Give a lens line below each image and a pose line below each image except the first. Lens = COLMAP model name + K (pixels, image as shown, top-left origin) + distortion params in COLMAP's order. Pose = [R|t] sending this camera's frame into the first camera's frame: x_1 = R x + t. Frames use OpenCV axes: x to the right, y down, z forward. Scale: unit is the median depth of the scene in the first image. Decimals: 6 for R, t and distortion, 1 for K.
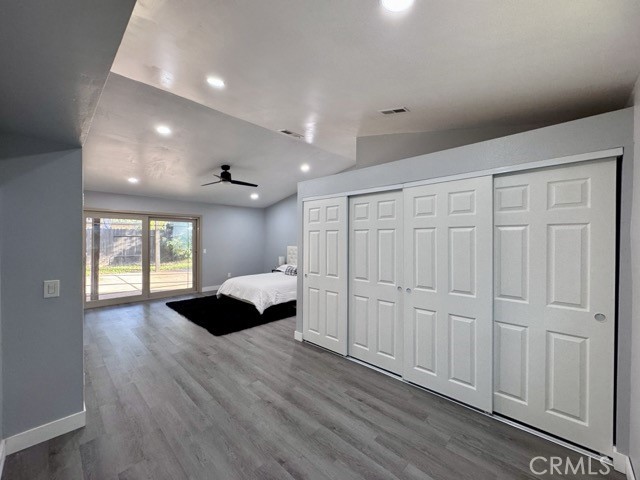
lens RADIAL K [[255.1, 0, 318.1], [0, 255.1, 240.8], [0, 0, 1]] dist [-0.002079, 0.000300]
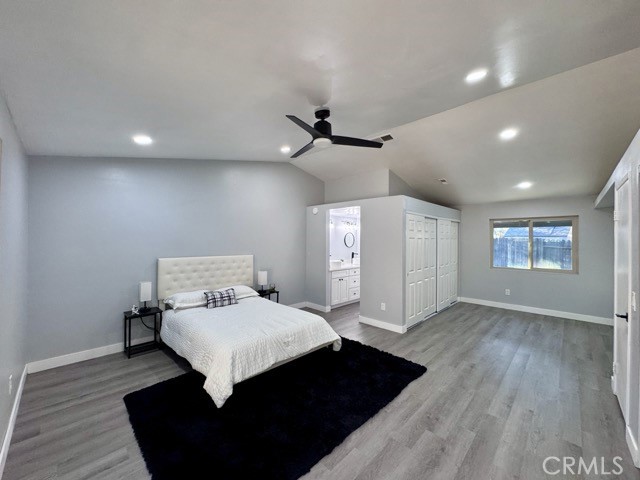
lens RADIAL K [[255.1, 0, 317.9], [0, 255.1, 241.4], [0, 0, 1]] dist [-0.002079, 0.000300]
pose [[0.019521, -0.011256, 0.999746, -1.446128], [-0.000184, 0.999937, 0.011262, -0.043062], [-0.999809, -0.000404, 0.019518, 1.601691]]
